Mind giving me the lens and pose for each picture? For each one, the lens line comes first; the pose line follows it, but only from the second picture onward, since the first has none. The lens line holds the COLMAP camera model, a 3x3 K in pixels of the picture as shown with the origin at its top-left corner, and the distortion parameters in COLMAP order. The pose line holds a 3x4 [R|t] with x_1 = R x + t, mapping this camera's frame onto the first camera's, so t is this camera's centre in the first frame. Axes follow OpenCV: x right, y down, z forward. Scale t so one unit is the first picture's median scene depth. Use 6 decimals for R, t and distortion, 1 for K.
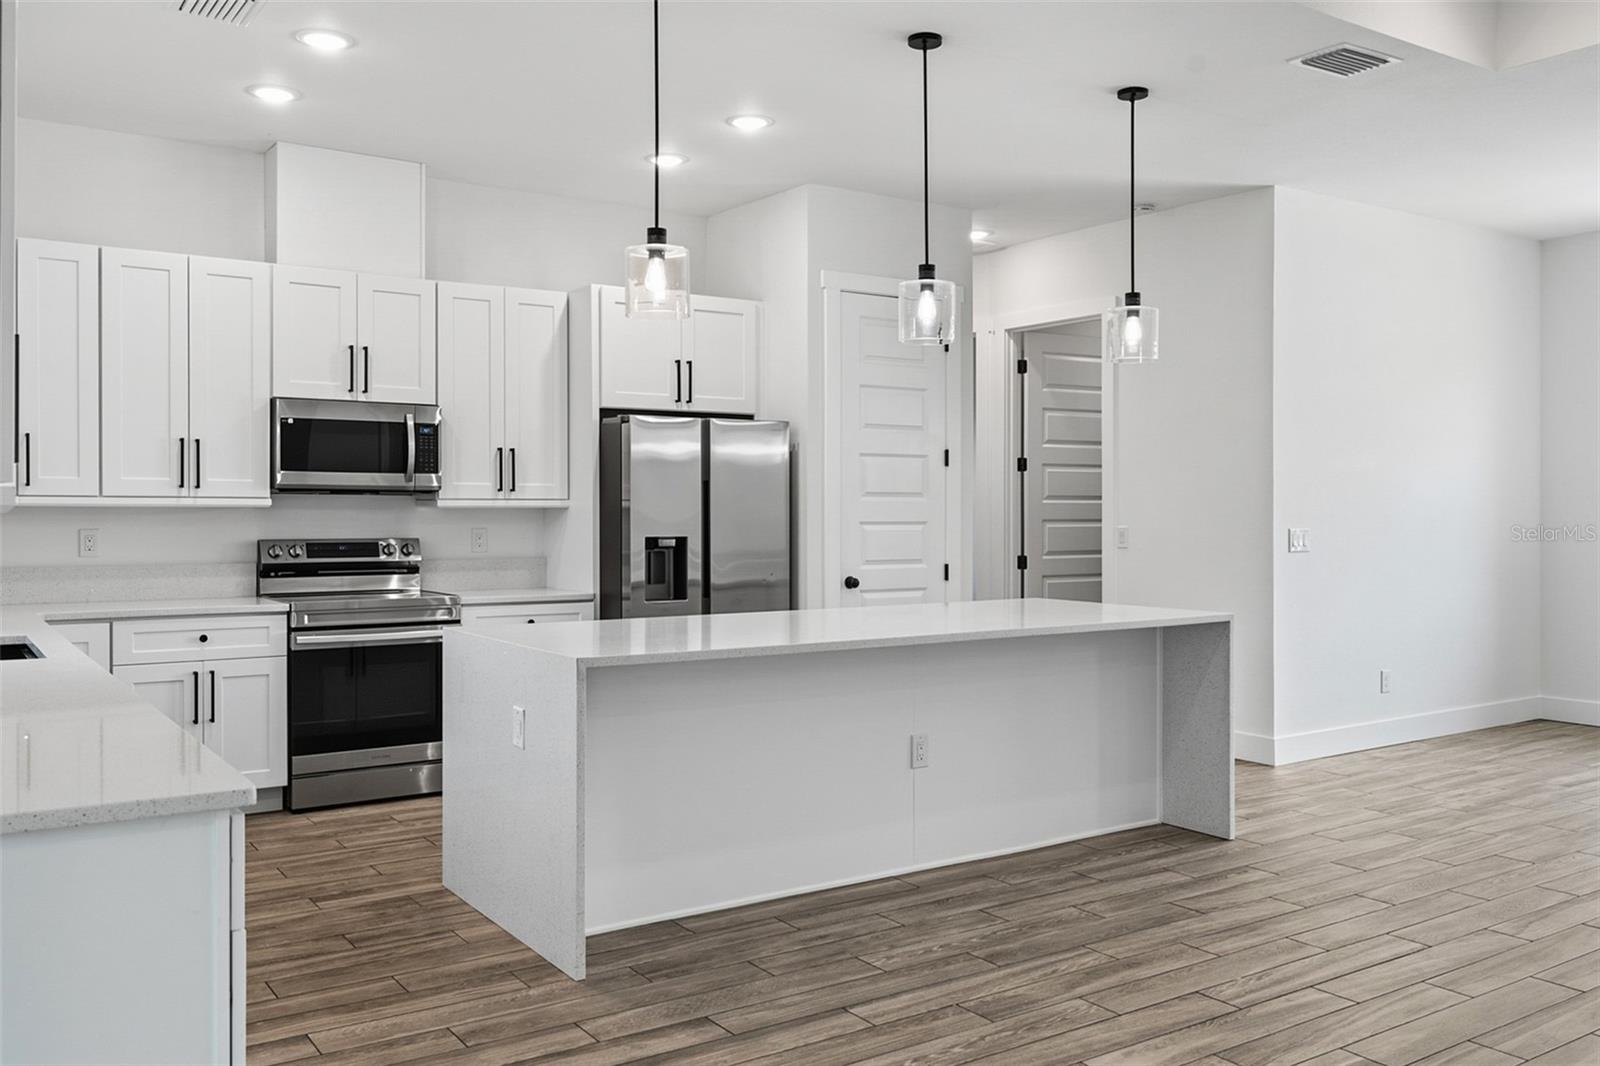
lens RADIAL K [[1323.5, 0, 796.6], [0, 1323.5, 528.6], [0, 0, 1]] dist [-0.005787, -0.008062]
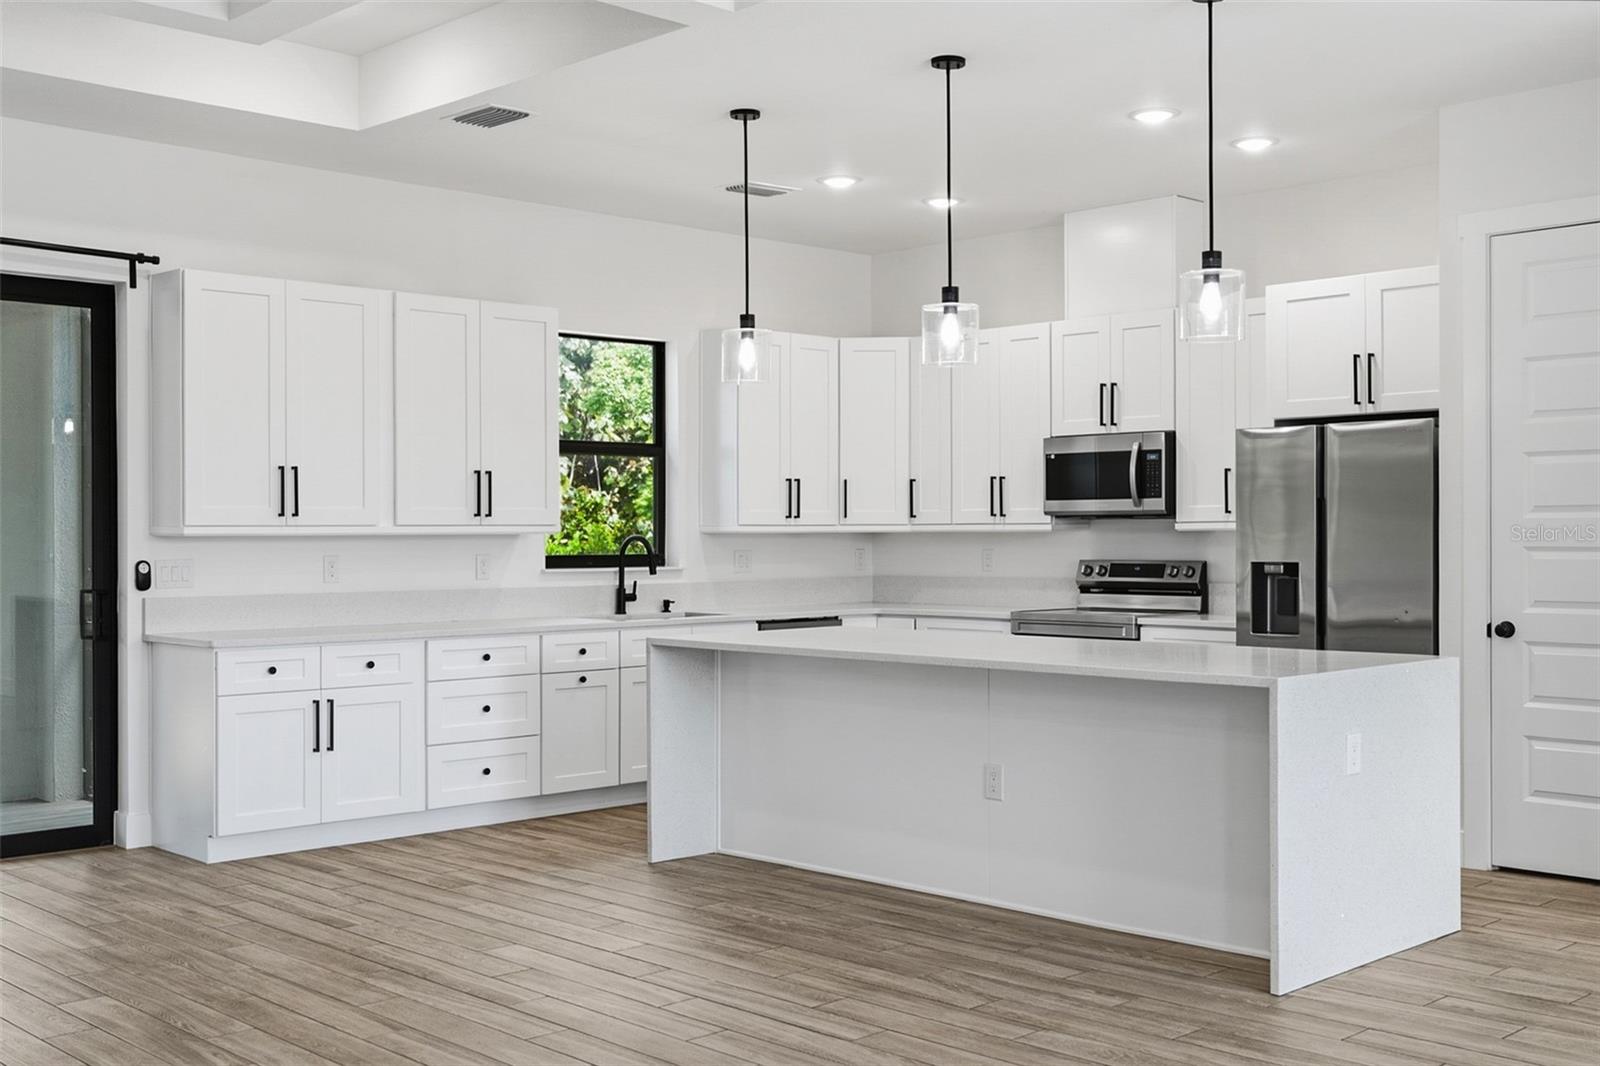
lens RADIAL K [[1728.3, 0, 788.5], [0, 1728.3, 522.1], [0, 0, 1]] dist [0.032413, 0.000000]
pose [[0.175275, -0.010622, -0.984462, 1.076380], [-0.009609, 0.999876, -0.012499, -0.003310], [0.984473, 0.011650, 0.175151, 0.515515]]
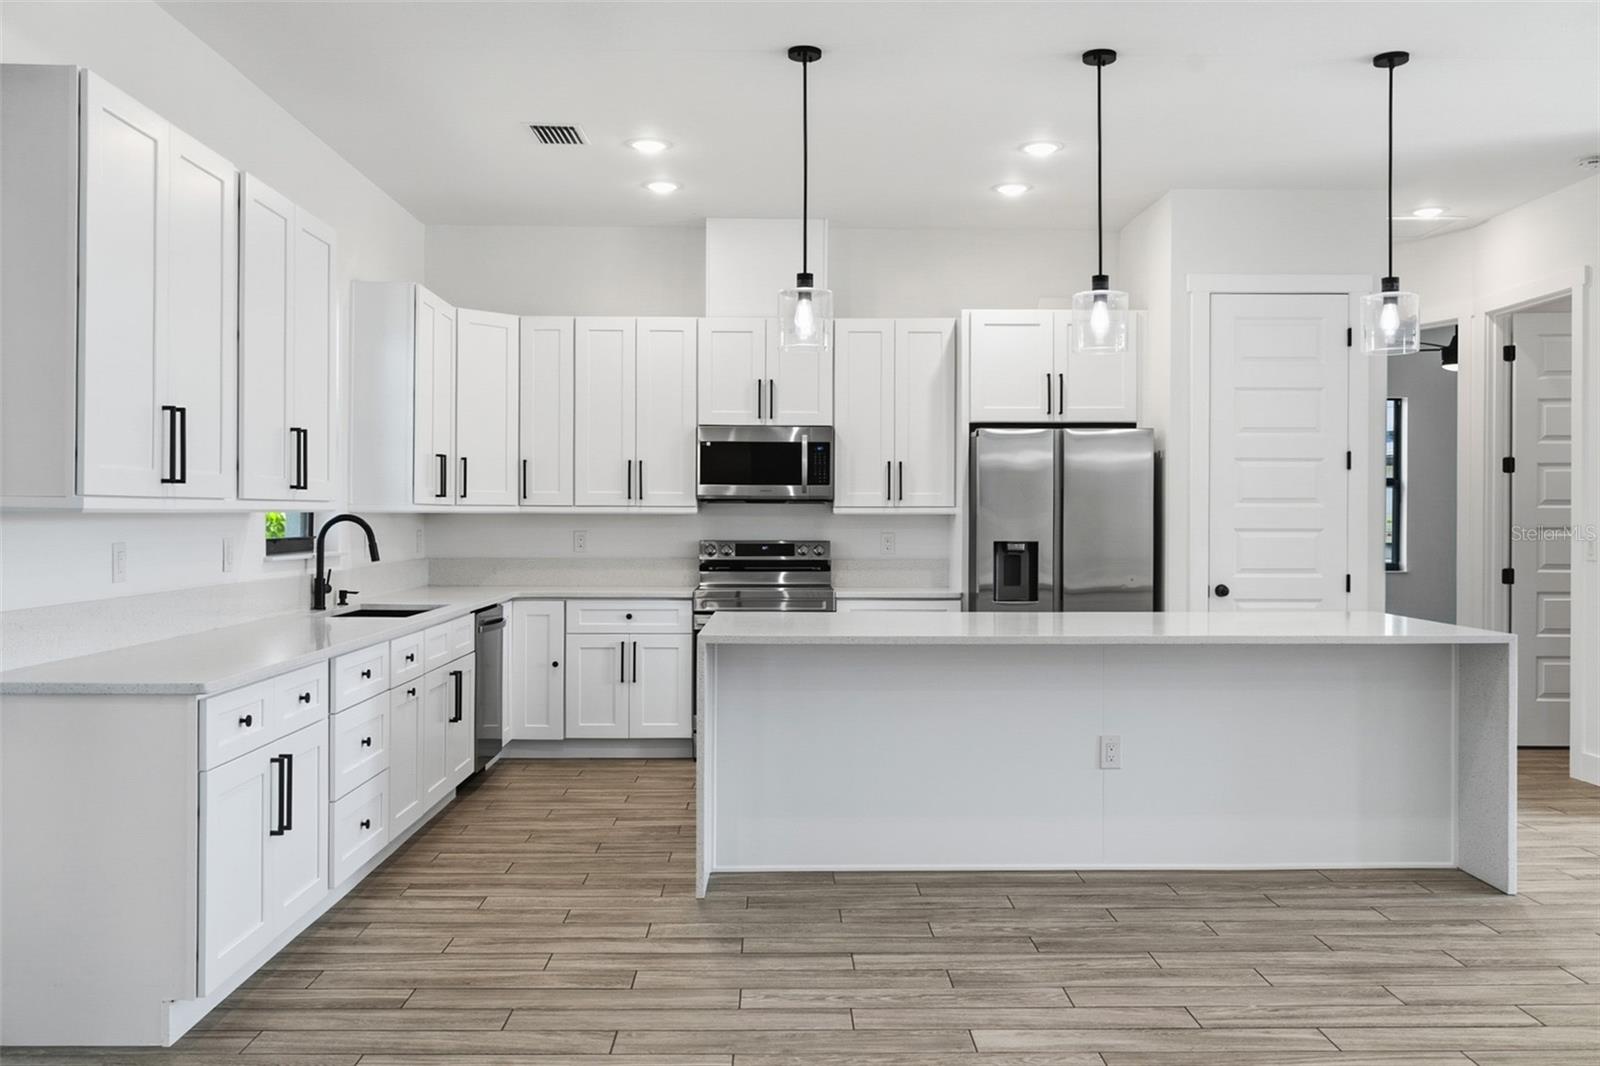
lens RADIAL K [[1323.5, 0, 791.3], [0, 1323.5, 524.7], [0, 0, 1]] dist [-0.005787, -0.008062]
pose [[0.835676, 0.003019, -0.549214, 0.364427], [-0.008320, 0.999940, -0.007163, 0.002040], [0.549160, 0.010556, 0.835651, 0.011496]]
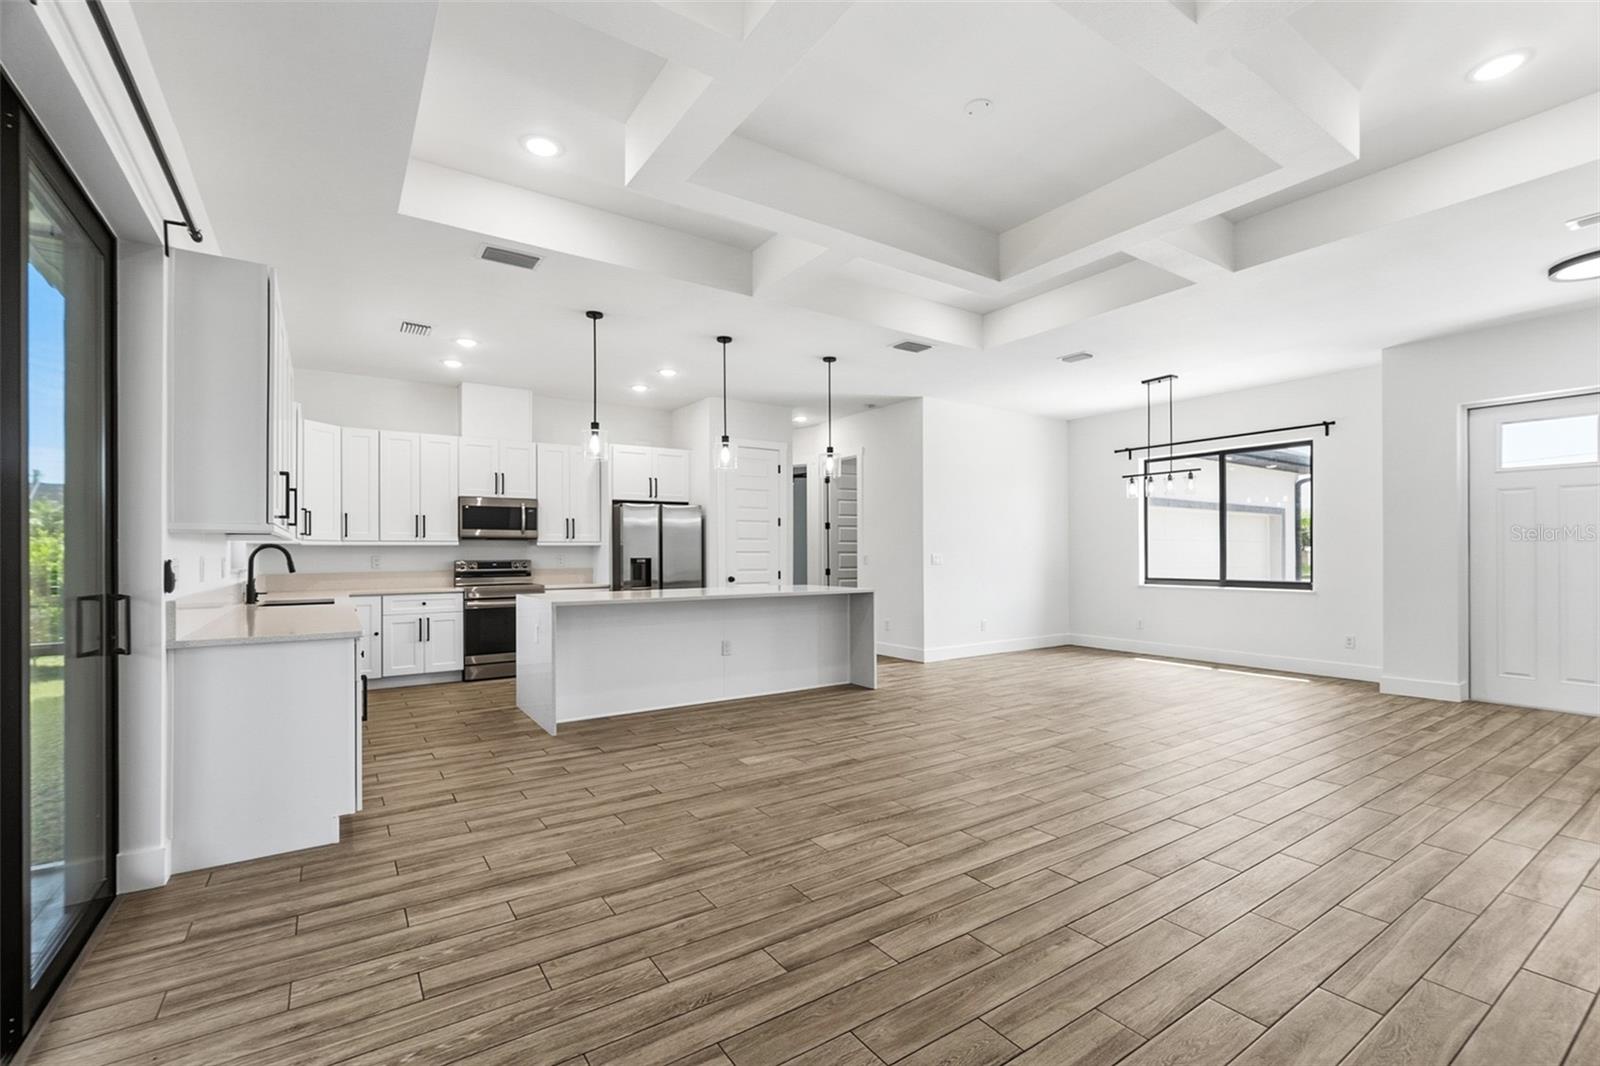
lens RADIAL K [[695.5, 0, 794.6], [0, 695.5, 557.3], [0, 0, 1]] dist [-0.008007, 0.001118]
pose [[0.999951, -0.006479, -0.007503, 0.180156], [0.006400, 0.999924, -0.010525, 0.019727], [0.007571, 0.010477, 0.999916, -0.167868]]
